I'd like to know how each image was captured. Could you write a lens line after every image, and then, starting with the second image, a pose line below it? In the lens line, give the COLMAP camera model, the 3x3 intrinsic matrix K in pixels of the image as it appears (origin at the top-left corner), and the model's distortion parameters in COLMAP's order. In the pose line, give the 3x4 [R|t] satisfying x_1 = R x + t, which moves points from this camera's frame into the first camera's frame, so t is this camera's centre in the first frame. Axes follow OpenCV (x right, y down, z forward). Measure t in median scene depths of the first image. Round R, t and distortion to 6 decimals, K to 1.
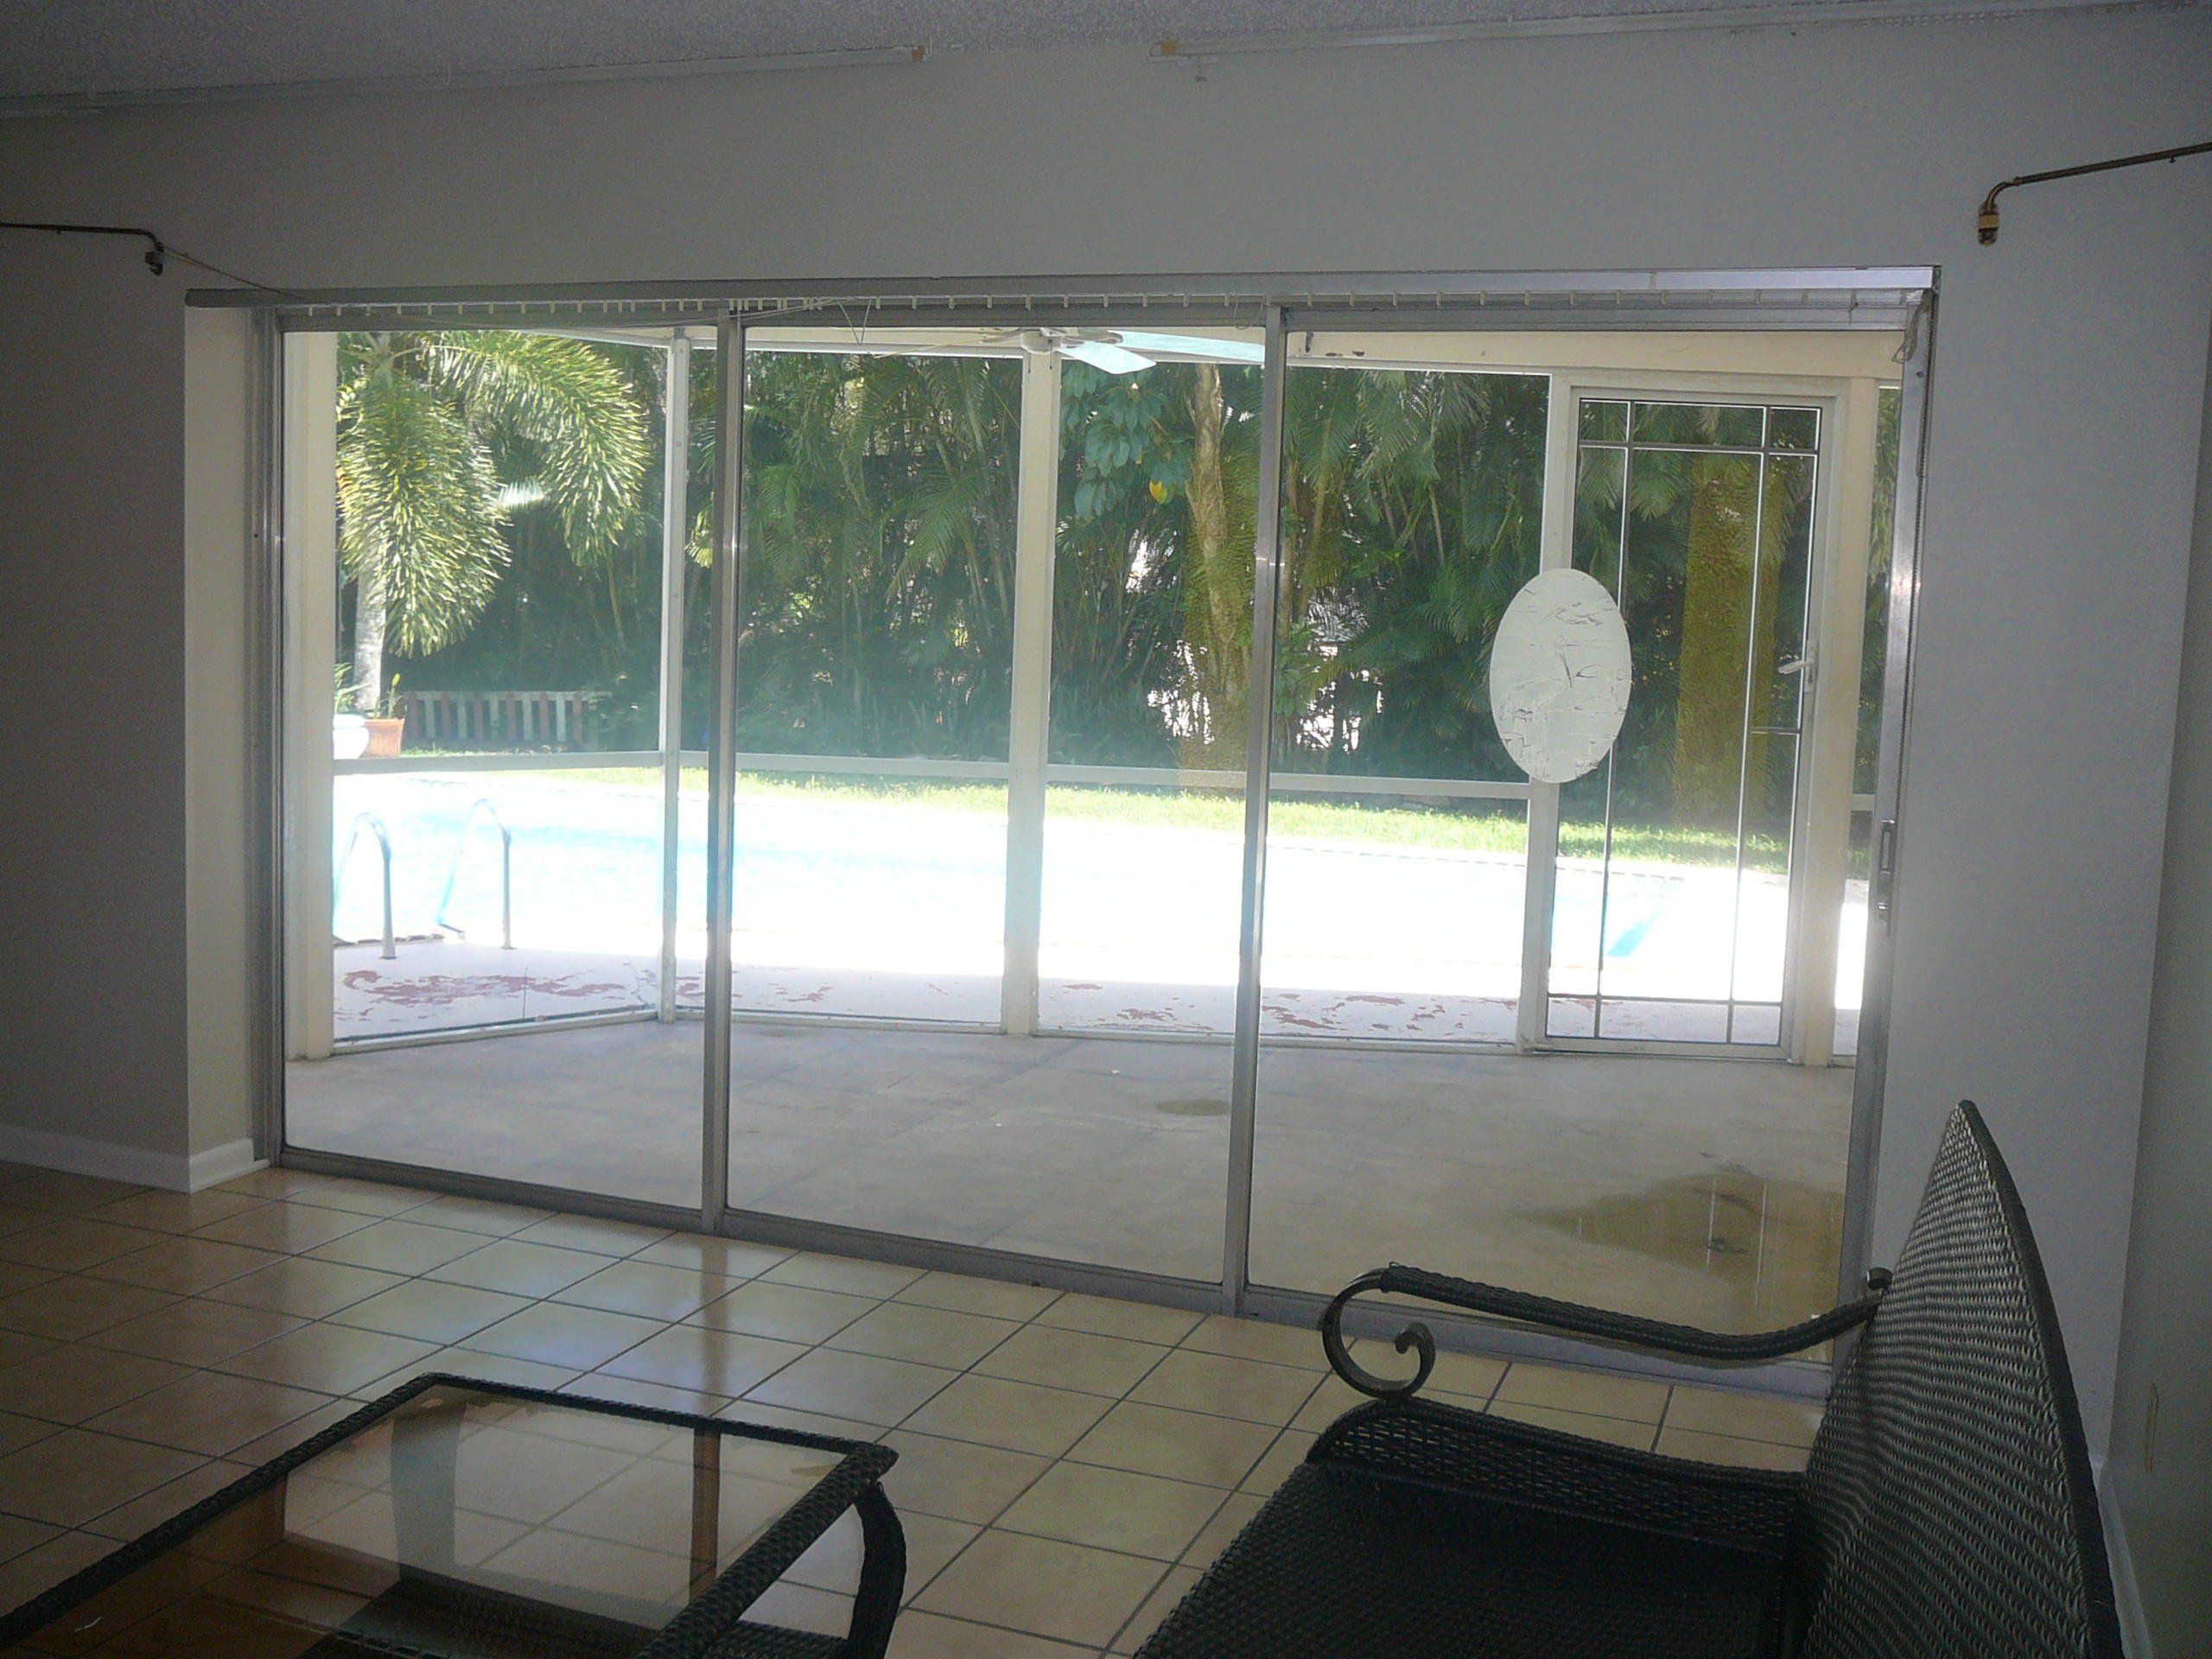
lens RADIAL K [[2272.2, 0, 1091.9], [0, 2272.2, 826.1], [0, 0, 1]] dist [-0.124546, 0.218161]
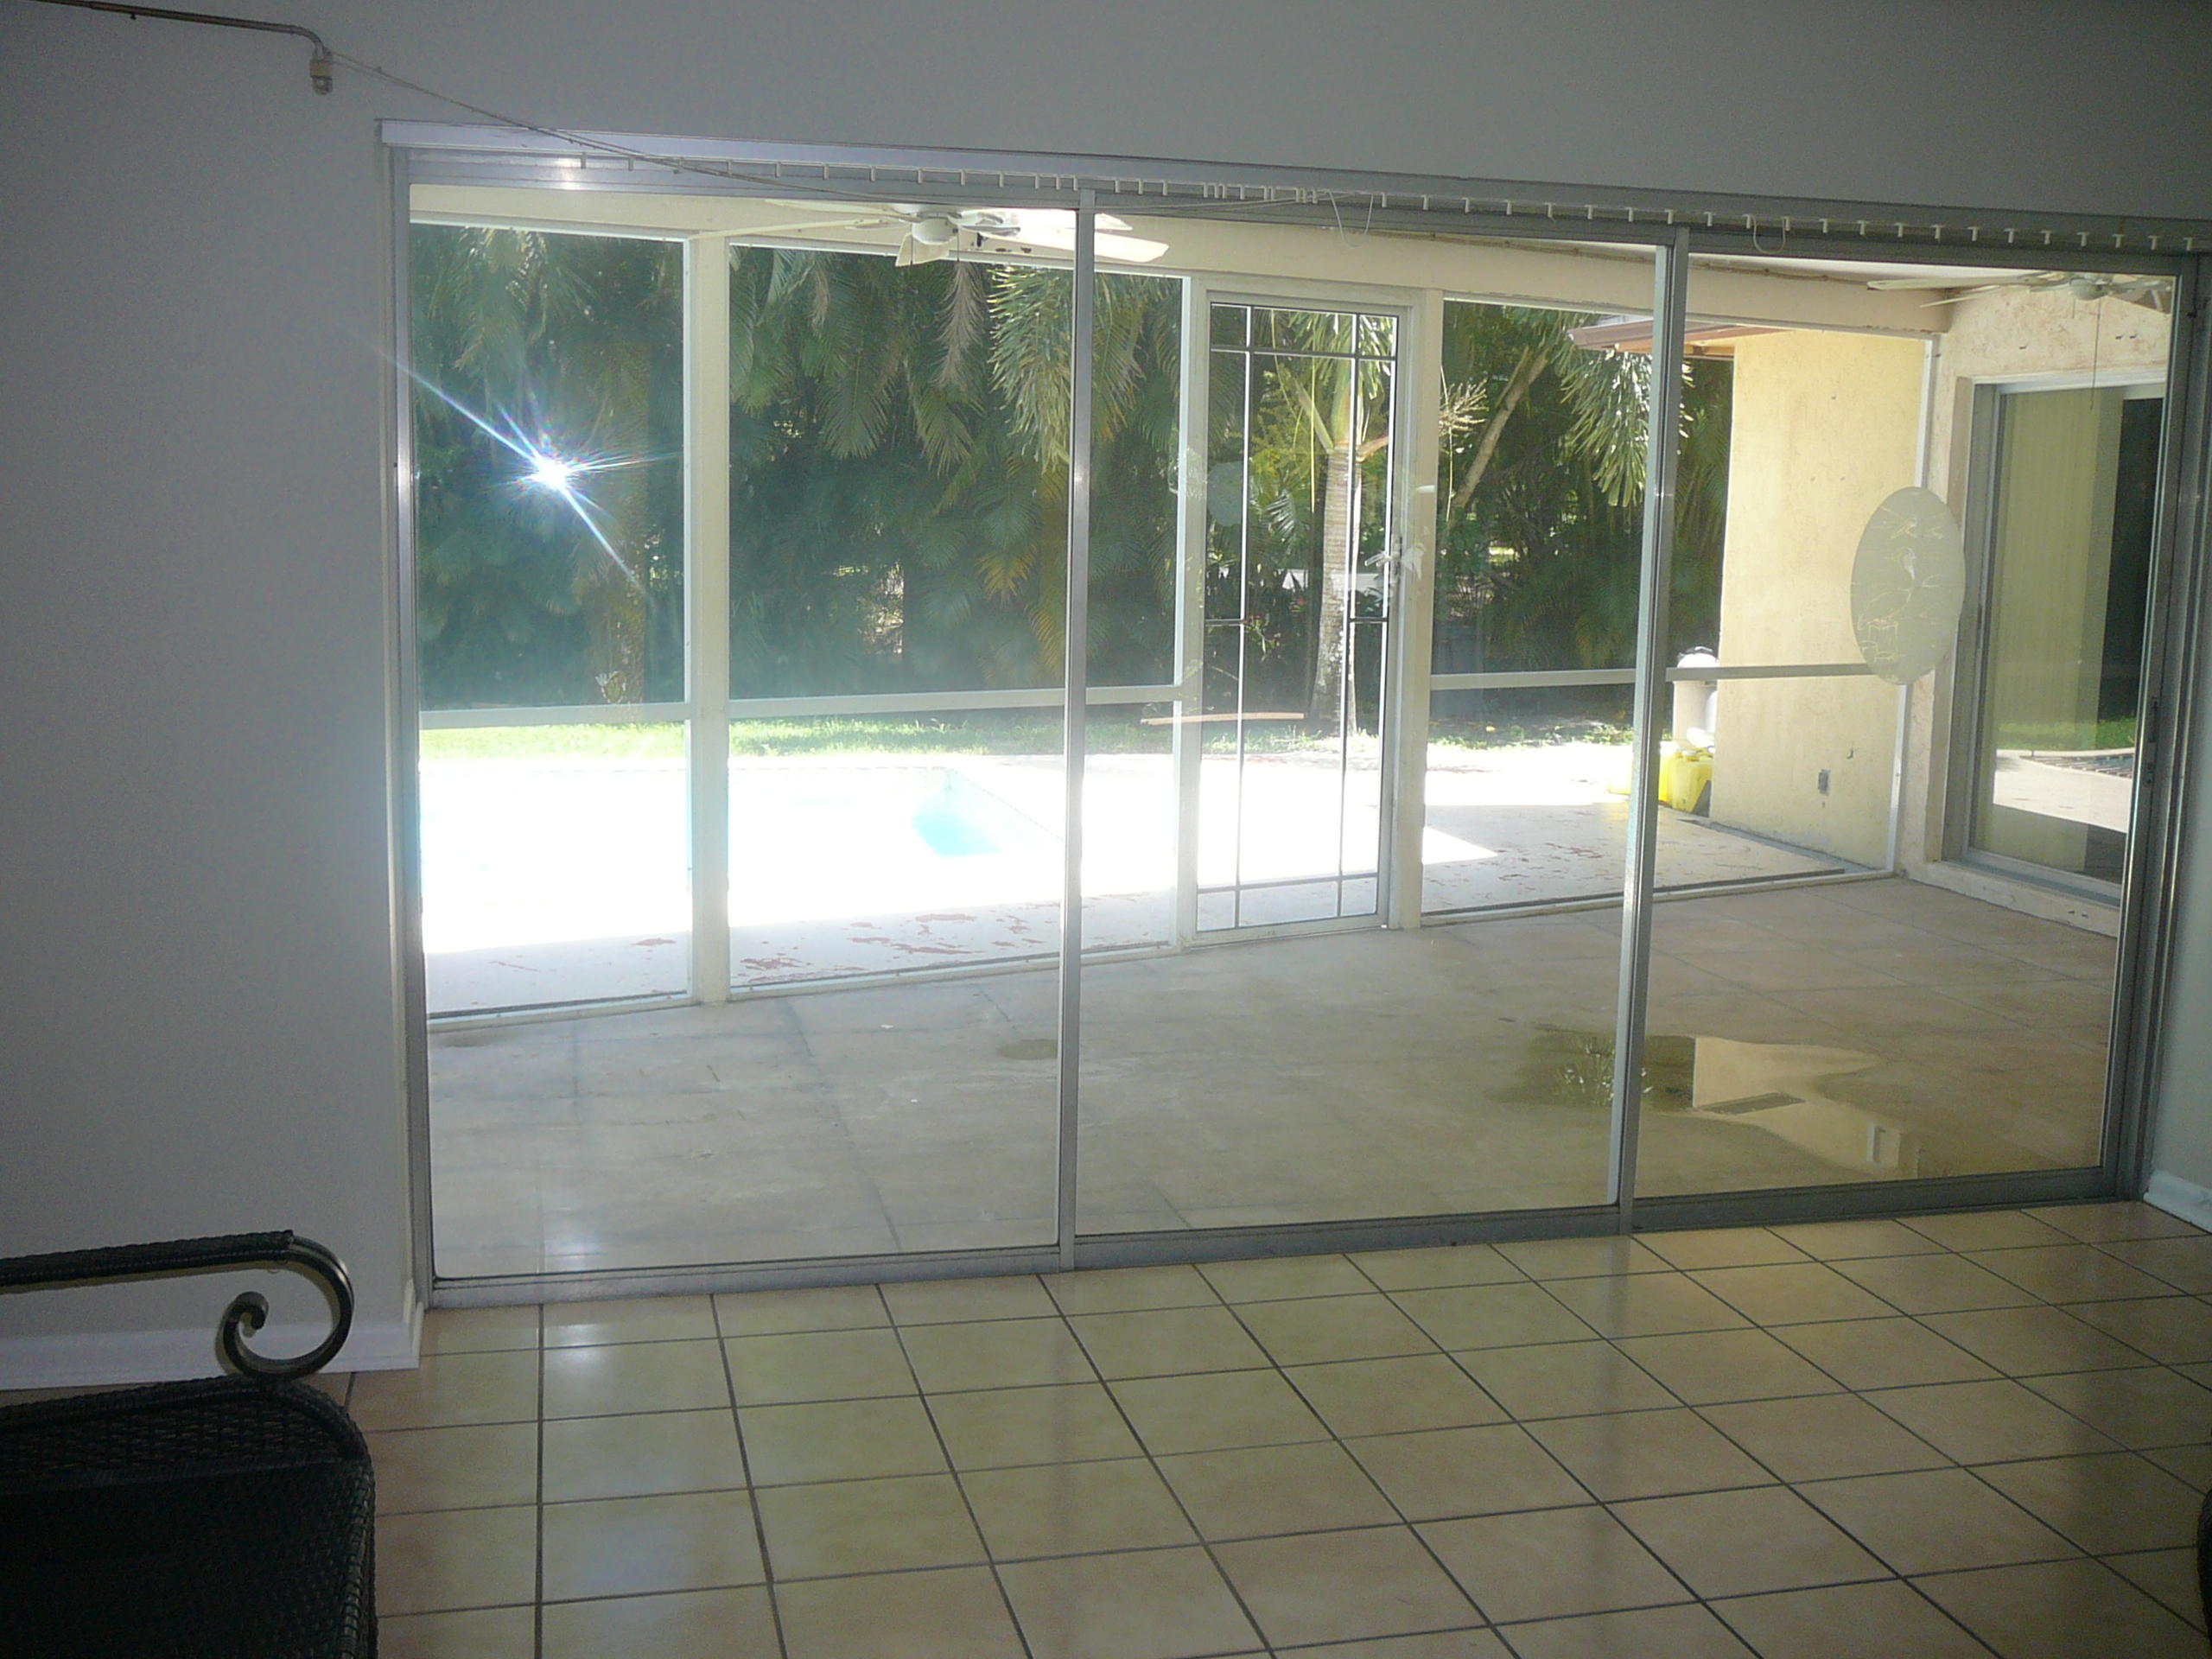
lens RADIAL K [[2272.2, 0, 1091.9], [0, 2272.2, 826.1], [0, 0, 1]] dist [-0.124546, 0.218161]
pose [[0.832177, -0.099171, 0.545570, -0.403305], [0.071045, 0.994837, 0.072469, -0.032928], [-0.549940, -0.021547, 0.834926, 0.177613]]
